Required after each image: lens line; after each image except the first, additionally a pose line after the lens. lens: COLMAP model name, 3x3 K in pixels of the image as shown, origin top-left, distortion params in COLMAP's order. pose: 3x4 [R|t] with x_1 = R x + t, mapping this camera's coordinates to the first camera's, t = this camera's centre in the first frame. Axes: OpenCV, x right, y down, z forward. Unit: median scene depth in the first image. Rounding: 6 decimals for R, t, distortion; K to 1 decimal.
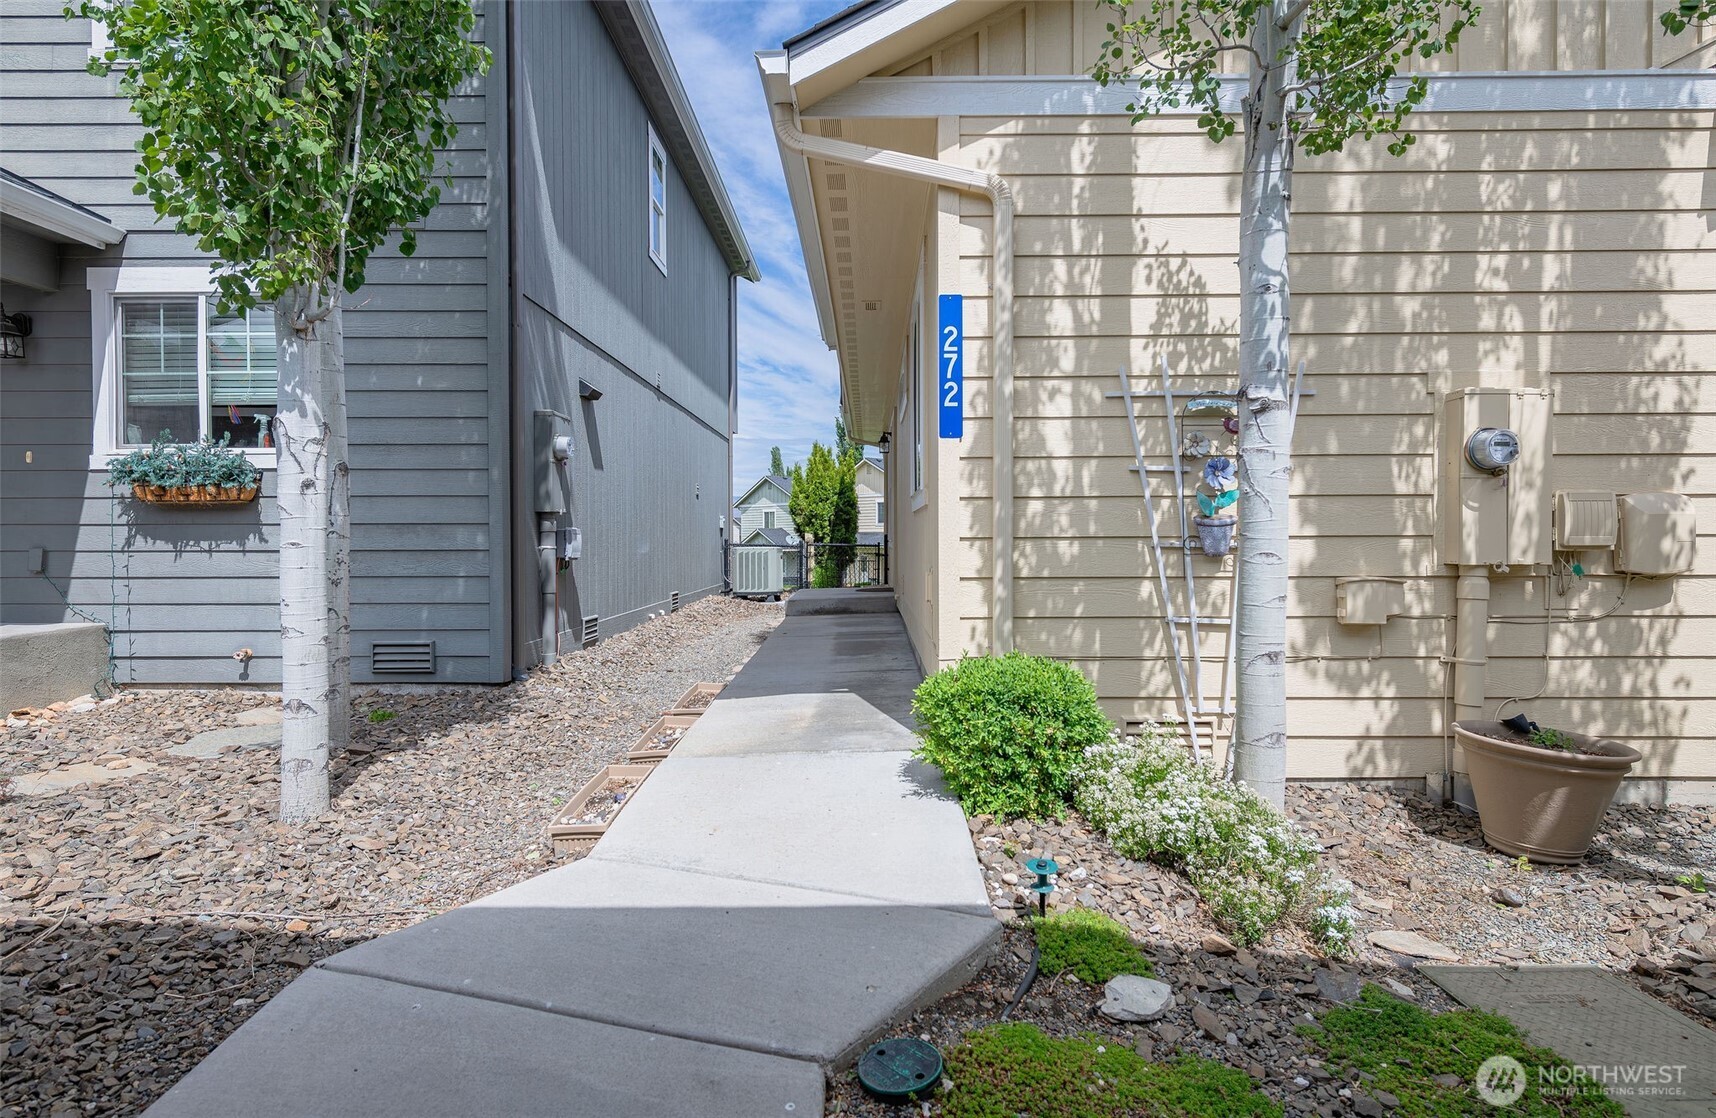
lens RADIAL K [[905.1, 0, 875.7], [0, 905.1, 546.5], [0, 0, 1]] dist [0.019596, -0.013451]
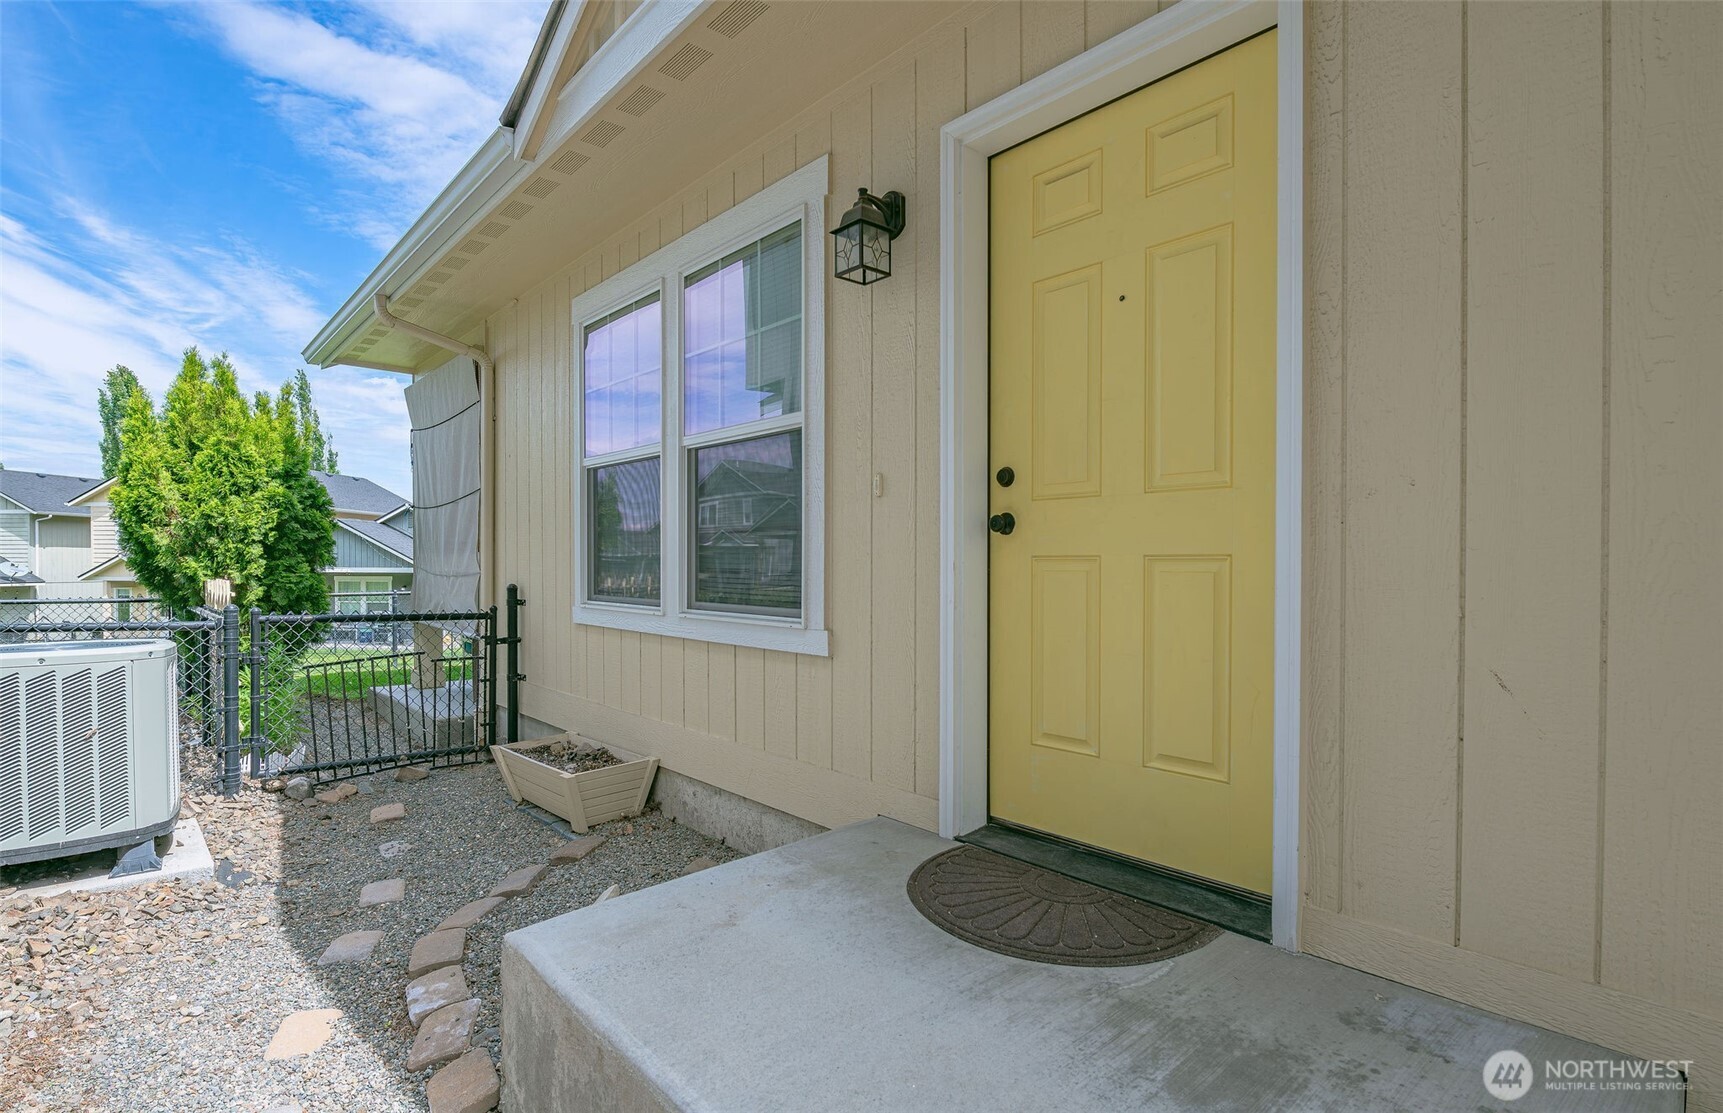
lens RADIAL K [[812.4, 0, 859.7], [0, 812.4, 569.5], [0, 0, 1]] dist [-0.031657, -0.000462]
pose [[0.732877, -0.001991, 0.680359, -0.405101], [0.001912, 0.999998, 0.000866, -0.071263], [-0.680359, 0.000666, 0.732879, 2.411178]]
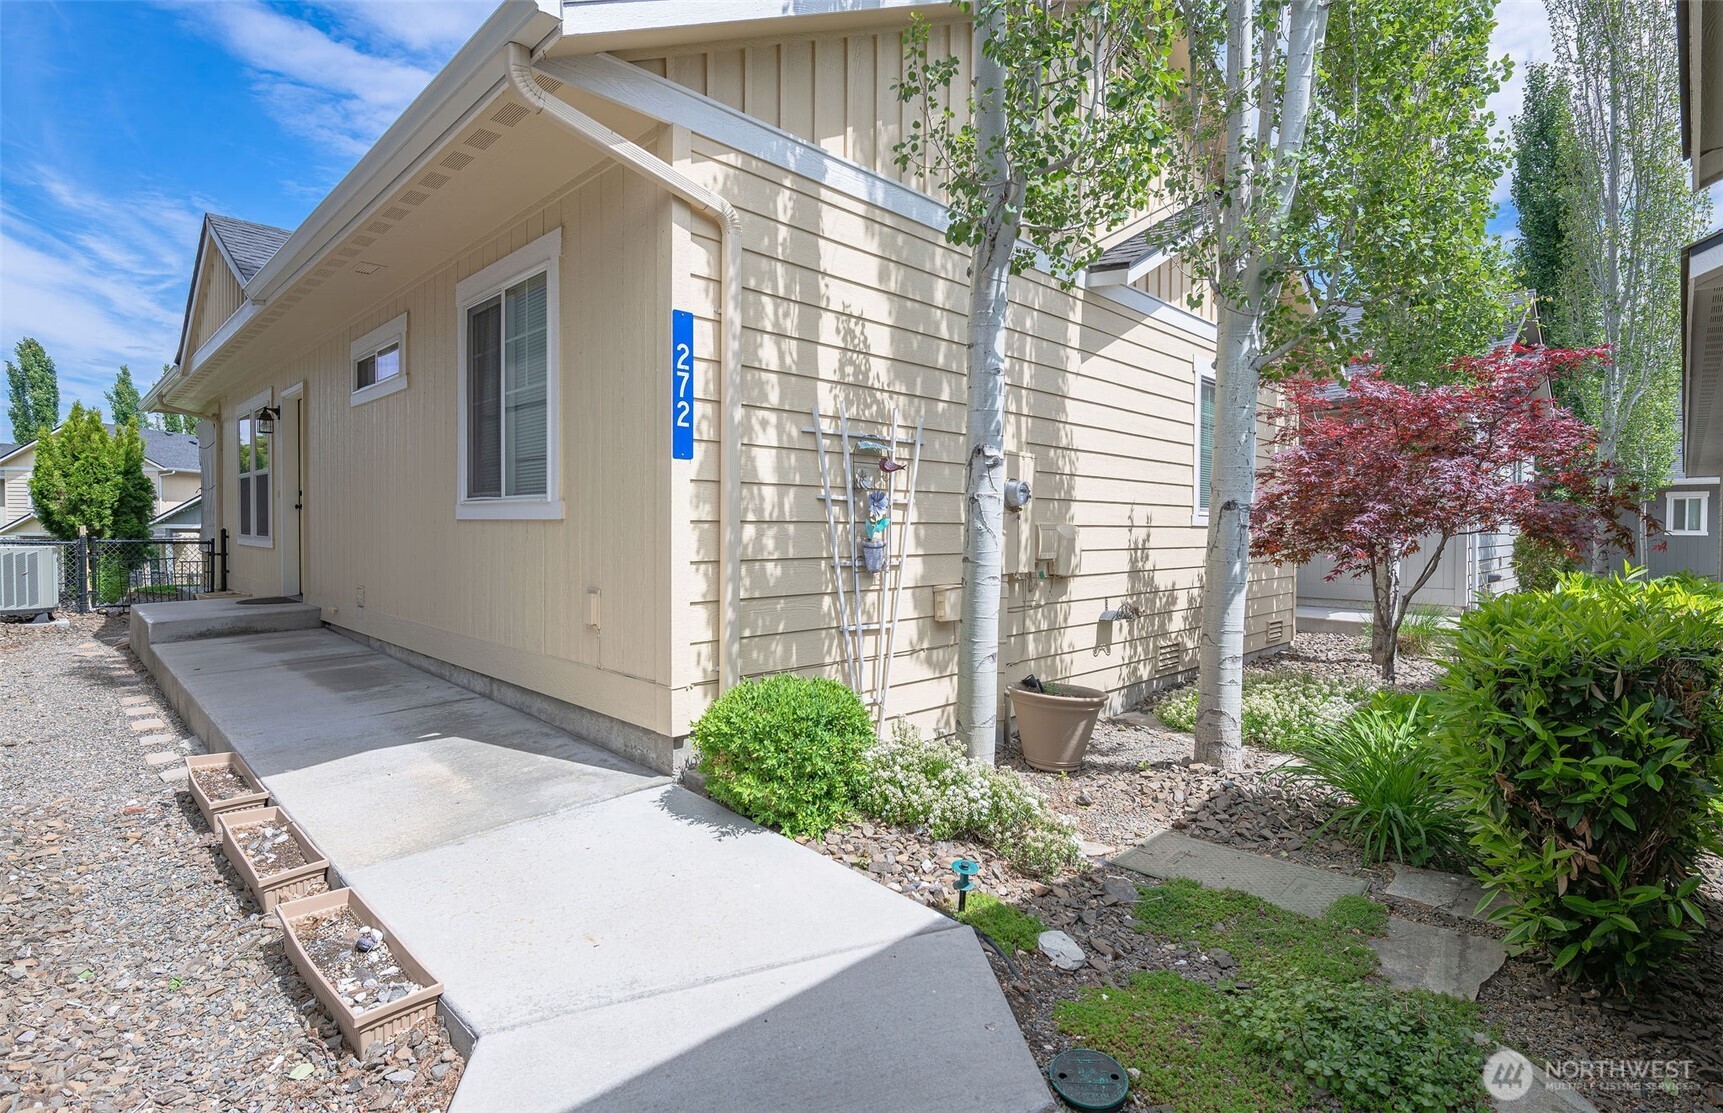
lens RADIAL K [[827.0, 0, 867.5], [0, 827.0, 545.0], [0, 0, 1]] dist [-0.018316, -0.000505]
pose [[0.697948, -0.006788, 0.716117, -0.410380], [-0.004469, 0.999894, 0.013834, -0.041415], [-0.716135, -0.012856, 0.697844, 0.240301]]
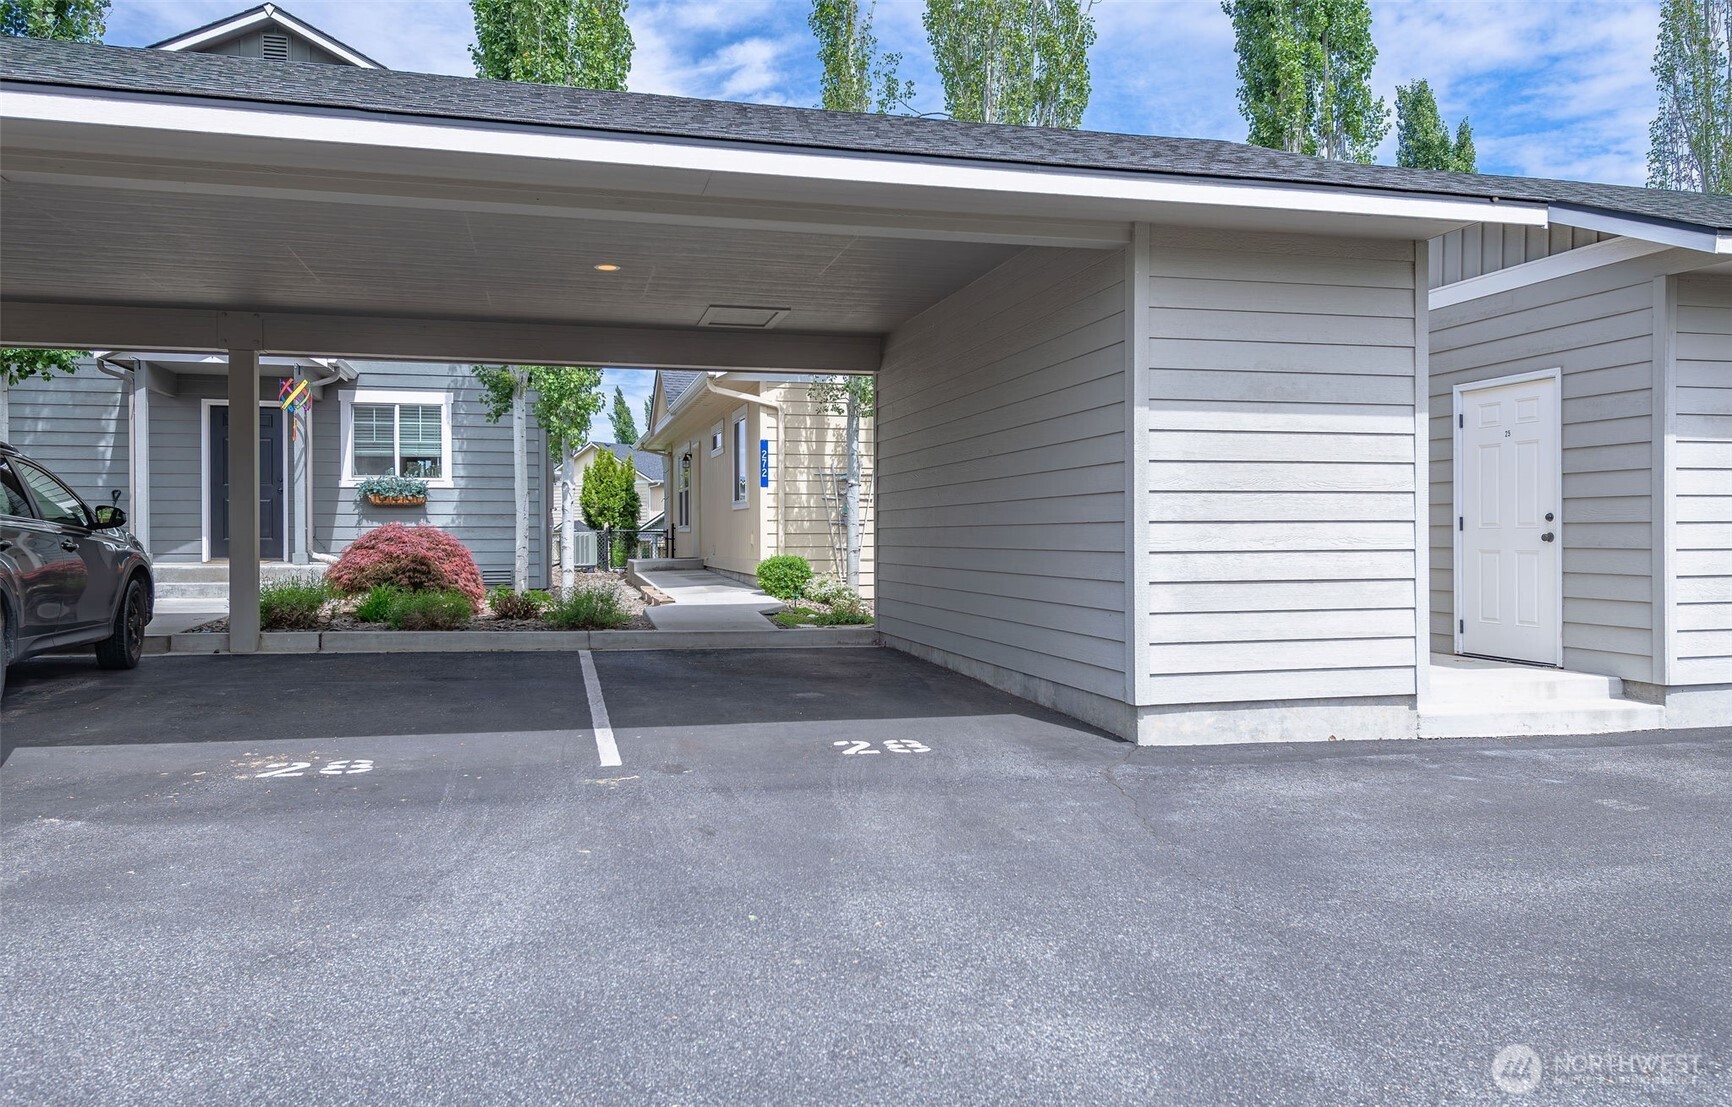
lens RADIAL K [[1252.9, 0, 871.4], [0, 1252.9, 543.0], [0, 0, 1]] dist [0.000669, -0.000103]
pose [[0.967835, -0.000168, 0.251587, -0.621117], [0.000982, 0.999995, -0.003108, 0.079046], [-0.251585, 0.003255, 0.967830, -3.123437]]
